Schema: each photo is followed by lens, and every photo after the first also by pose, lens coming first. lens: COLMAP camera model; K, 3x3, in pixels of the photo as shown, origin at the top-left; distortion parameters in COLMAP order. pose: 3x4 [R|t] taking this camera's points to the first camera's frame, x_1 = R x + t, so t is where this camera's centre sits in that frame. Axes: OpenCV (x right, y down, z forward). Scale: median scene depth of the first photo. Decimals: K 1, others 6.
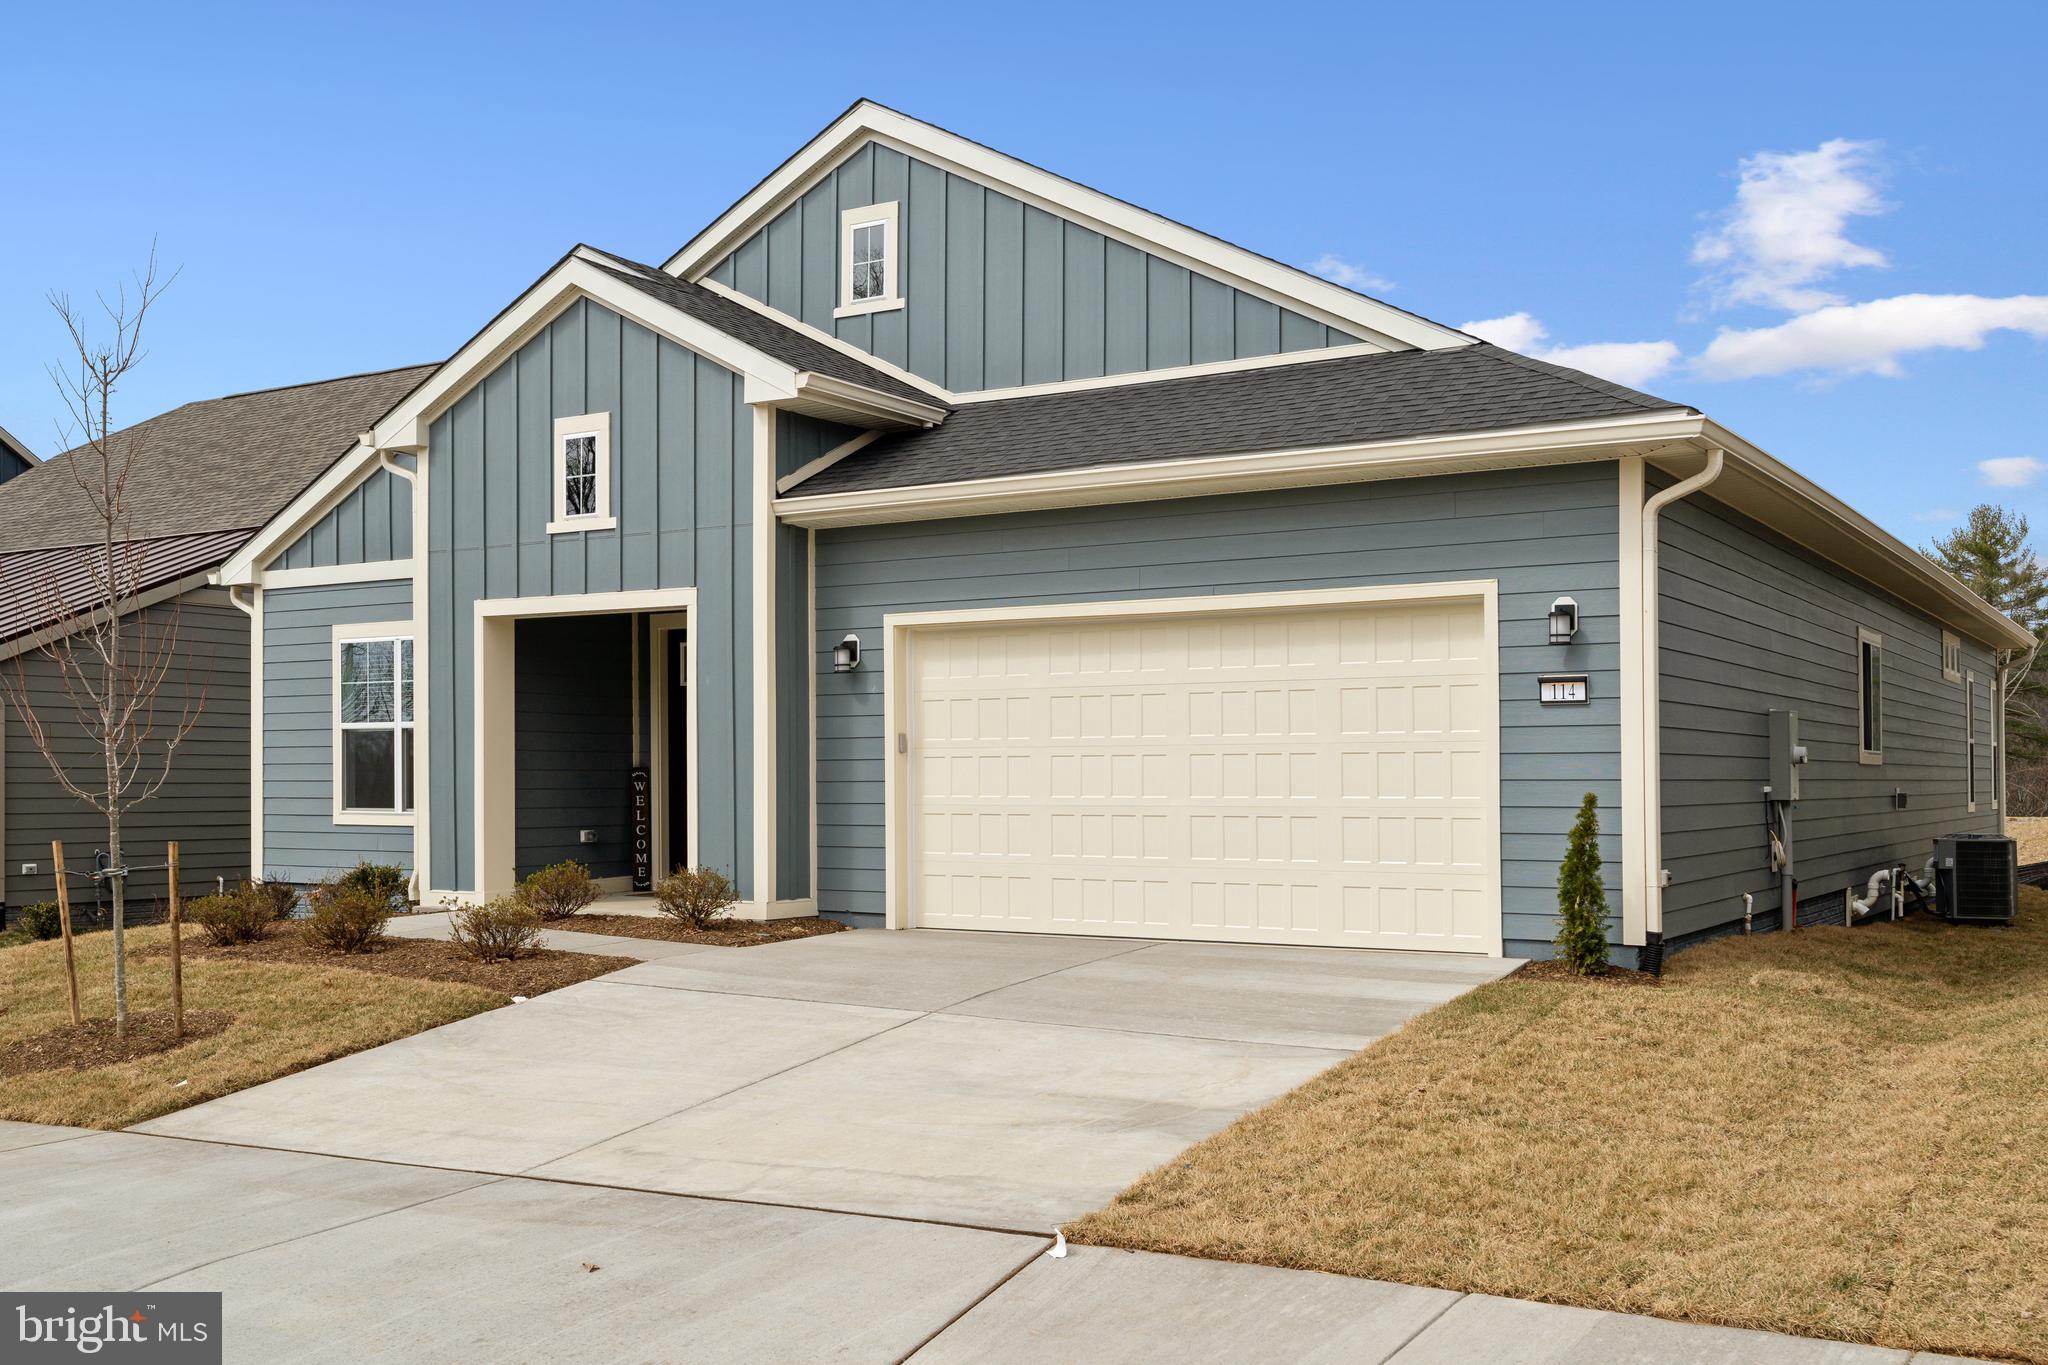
lens RADIAL K [[1977.5, 0, 1026.0], [0, 1977.5, 700.8], [0, 0, 1]] dist [0.000029, 0.000000]
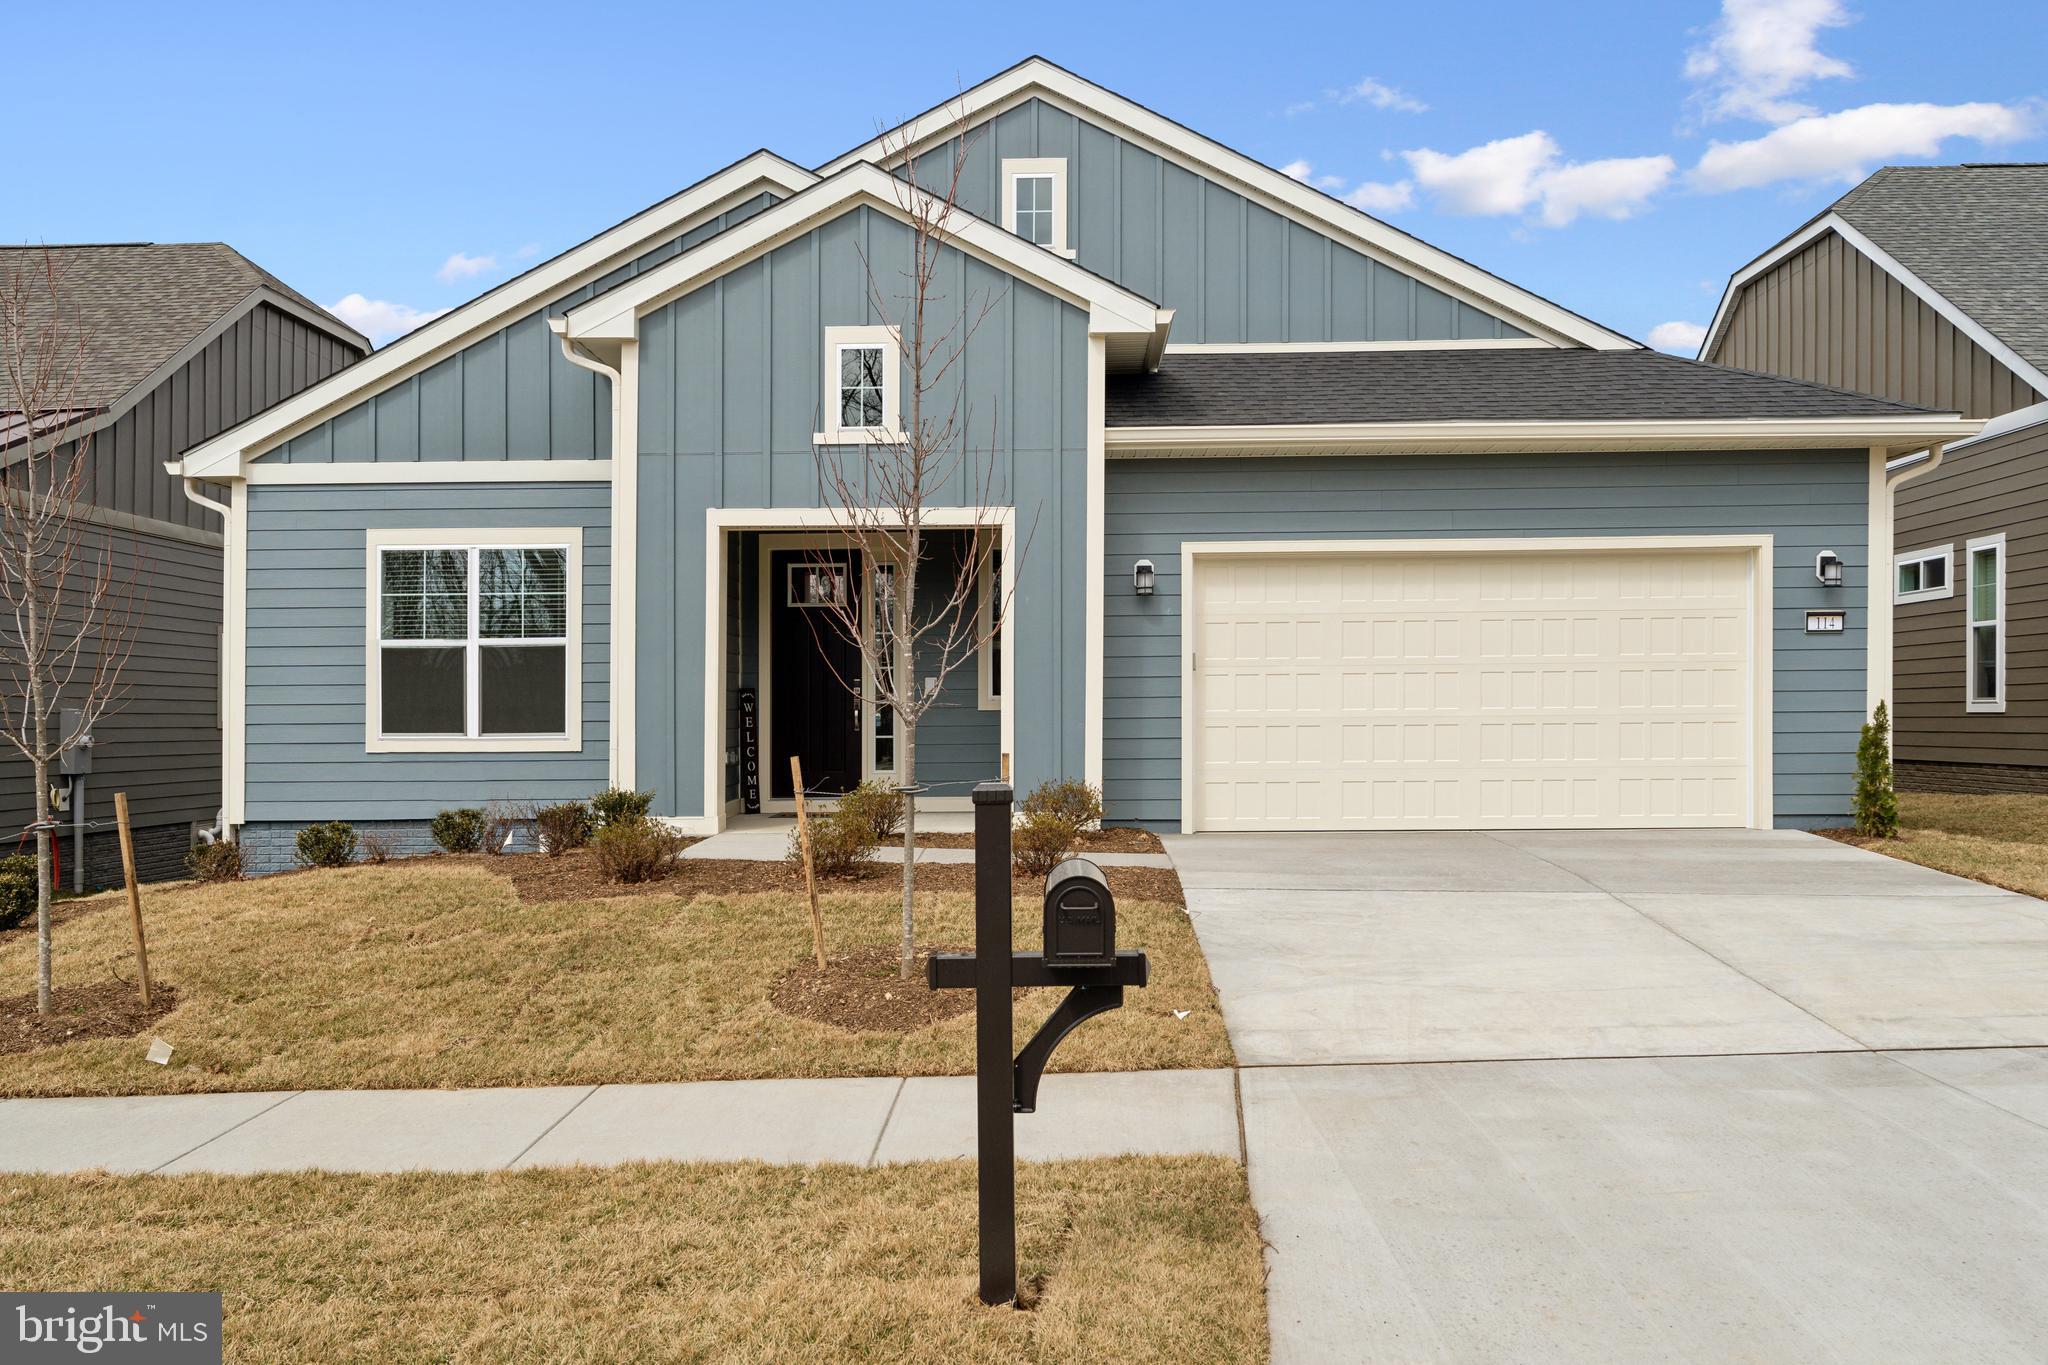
lens RADIAL K [[1669.5, 0, 1020.4], [0, 1669.5, 673.6], [0, 0, 1]] dist [0.002724, 0.001811]
pose [[0.865526, 0.006777, 0.500819, -0.570785], [-0.012505, 0.999889, 0.008083, 0.020458], [-0.500708, -0.013259, 0.865514, 0.241208]]
